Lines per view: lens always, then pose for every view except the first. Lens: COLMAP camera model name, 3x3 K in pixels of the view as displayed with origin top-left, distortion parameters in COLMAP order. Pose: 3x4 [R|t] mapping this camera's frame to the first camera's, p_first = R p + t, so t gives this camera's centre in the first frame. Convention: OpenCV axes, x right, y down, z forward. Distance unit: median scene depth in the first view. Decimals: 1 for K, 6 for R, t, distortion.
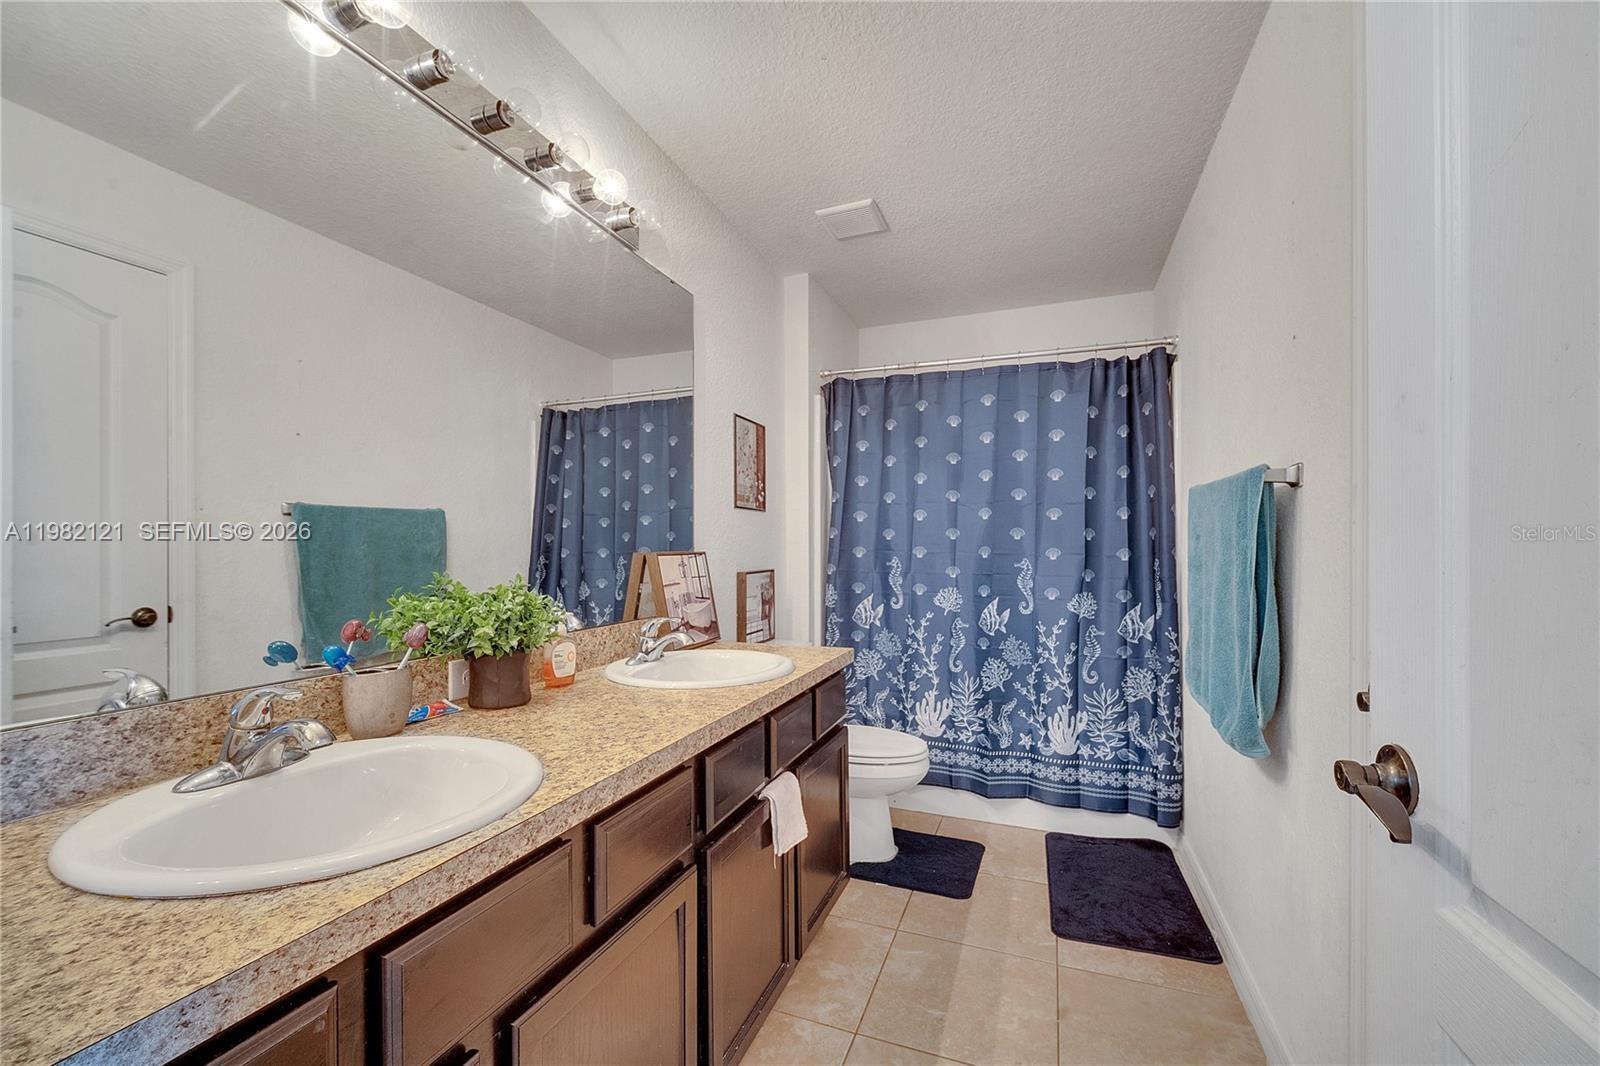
lens RADIAL K [[656.1, 0, 794.0], [0, 656.1, 545.5], [0, 0, 1]] dist [-0.001762, -0.000191]
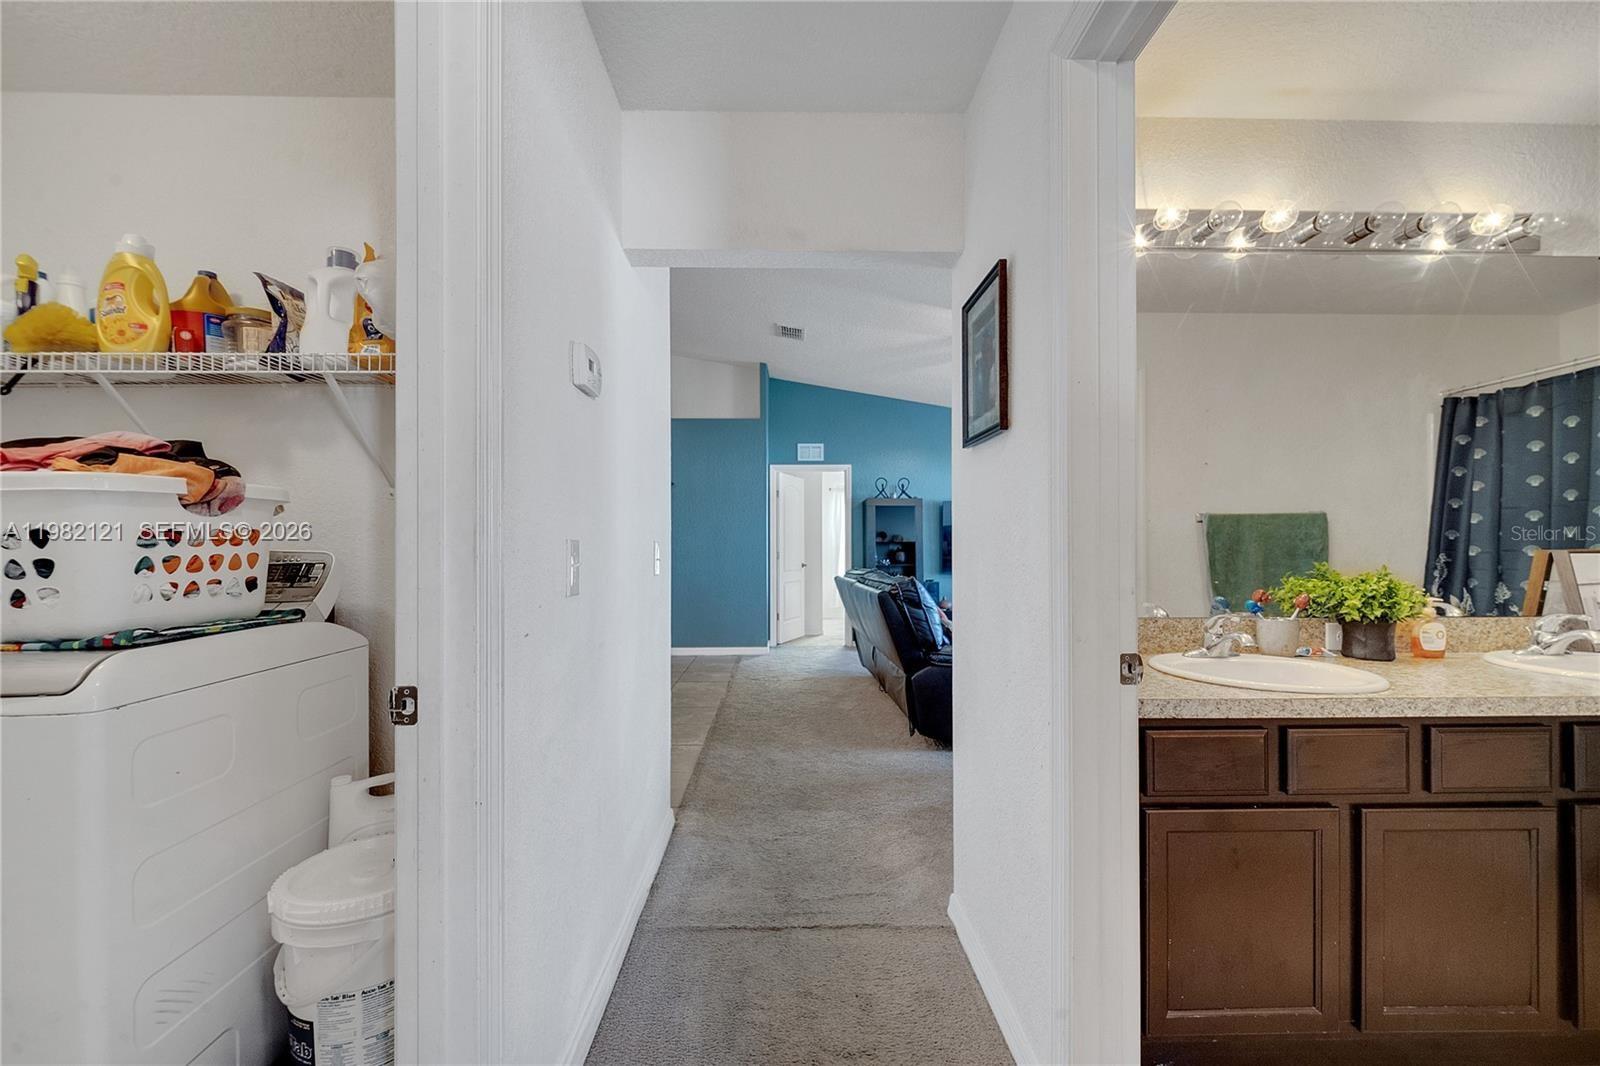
lens RADIAL K [[656.1, 0, 794.0], [0, 656.1, 545.5], [0, 0, 1]] dist [-0.001762, -0.000191]
pose [[0.384705, -0.000087, -0.923039, 0.170613], [0.004501, 0.999988, 0.001782, -0.002258], [0.923029, -0.004840, 0.384701, -0.305755]]
